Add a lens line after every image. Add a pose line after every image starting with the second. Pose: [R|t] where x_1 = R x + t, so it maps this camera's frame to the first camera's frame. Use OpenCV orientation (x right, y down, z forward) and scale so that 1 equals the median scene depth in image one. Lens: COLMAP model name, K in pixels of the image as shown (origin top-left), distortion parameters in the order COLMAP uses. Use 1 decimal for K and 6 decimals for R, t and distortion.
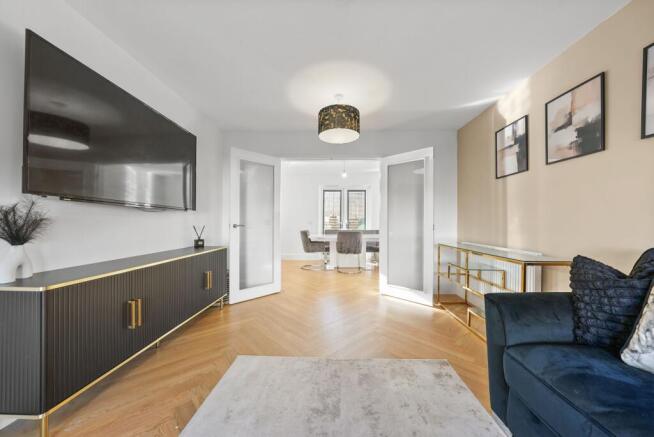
lens RADIAL K [[229.3, 0, 337.4], [0, 229.3, 221.4], [0, 0, 1]] dist [-0.016125, 0.001563]
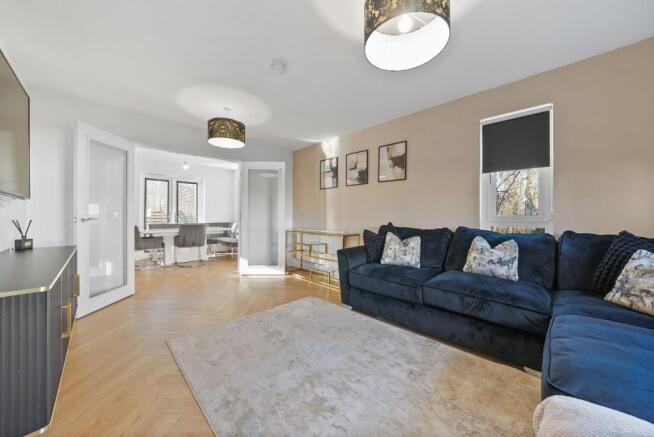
lens RADIAL K [[229.3, 0, 325.7], [0, 229.3, 215.7], [0, 0, 1]] dist [-0.016125, 0.001563]
pose [[0.690704, -0.000931, 0.723137, -0.494139], [-0.002403, 0.999991, 0.003583, -0.000022], [-0.723134, -0.004212, 0.690695, -0.188867]]
